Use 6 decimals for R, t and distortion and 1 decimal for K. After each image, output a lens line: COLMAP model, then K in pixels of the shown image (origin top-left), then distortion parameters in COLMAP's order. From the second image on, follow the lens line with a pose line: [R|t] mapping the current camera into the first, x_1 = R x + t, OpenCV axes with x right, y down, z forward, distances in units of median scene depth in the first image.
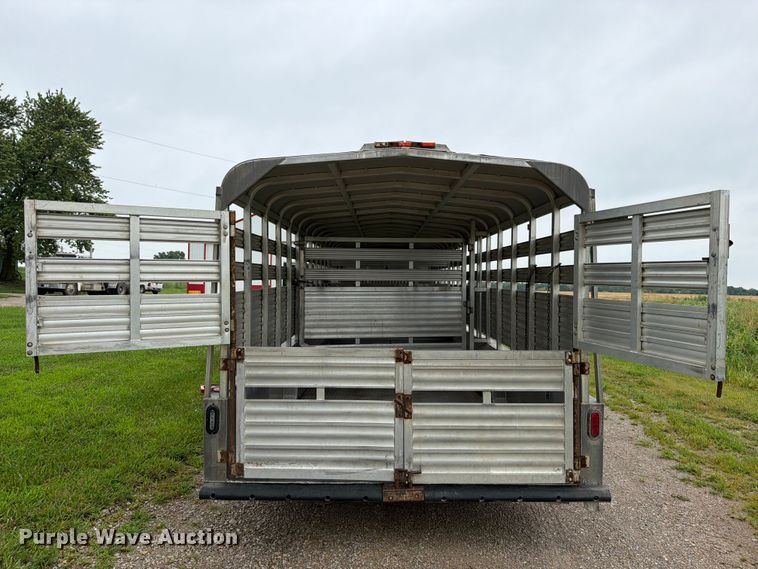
lens RADIAL K [[529.5, 0, 379.0], [0, 529.5, 284.5], [0, 0, 1]] dist [0.040749, -0.071143]
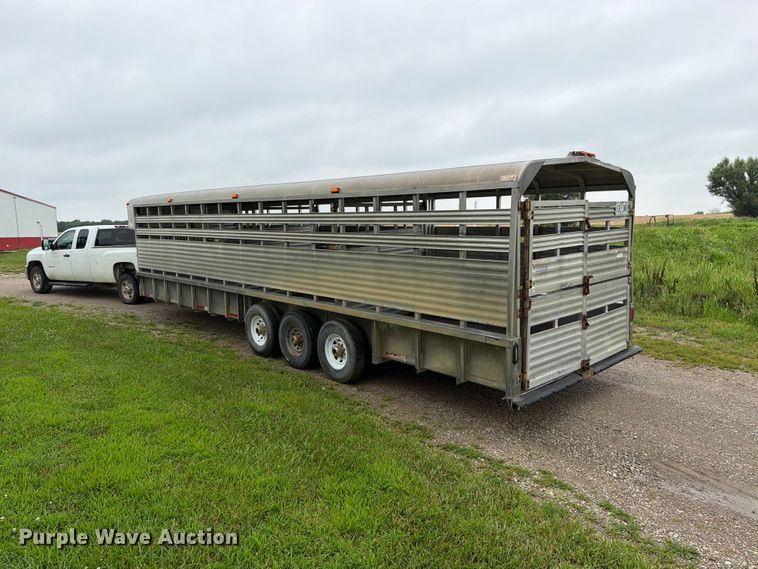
lens RADIAL K [[533.6, 0, 379.7], [0, 533.6, 288.7], [0, 0, 1]] dist [0.069642, -0.122005]
pose [[0.730030, -0.120401, 0.672726, -1.471641], [0.034620, 0.989610, 0.139546, -0.116666], [-0.682538, -0.078582, 0.726613, 0.247456]]
